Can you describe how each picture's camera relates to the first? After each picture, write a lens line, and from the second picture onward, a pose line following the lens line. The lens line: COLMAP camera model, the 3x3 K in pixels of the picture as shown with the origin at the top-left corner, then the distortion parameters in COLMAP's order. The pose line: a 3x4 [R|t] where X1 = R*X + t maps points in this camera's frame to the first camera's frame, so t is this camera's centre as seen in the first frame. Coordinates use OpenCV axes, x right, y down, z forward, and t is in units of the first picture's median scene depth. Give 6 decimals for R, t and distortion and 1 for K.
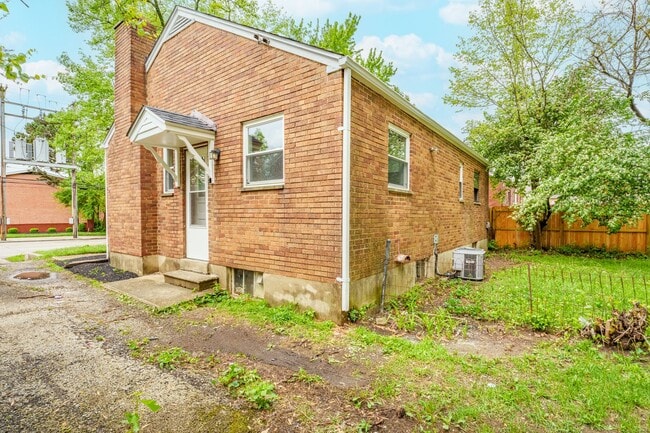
lens RADIAL K [[273.0, 0, 325.0], [0, 273.0, 216.5], [0, 0, 1]] dist [-0.012217, -0.000114]
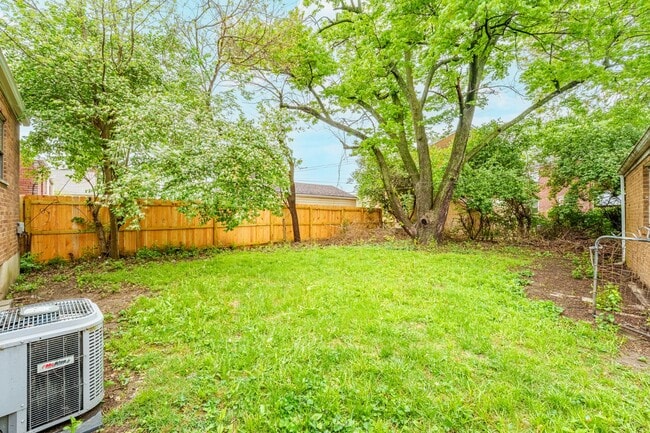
lens RADIAL K [[273.0, 0, 325.0], [0, 273.0, 216.5], [0, 0, 1]] dist [-0.012217, -0.000114]
pose [[0.121167, -0.008050, 0.992600, 0.161547], [0.004177, 0.999962, 0.007599, 0.009545], [-0.992623, 0.003225, 0.121196, 0.376367]]
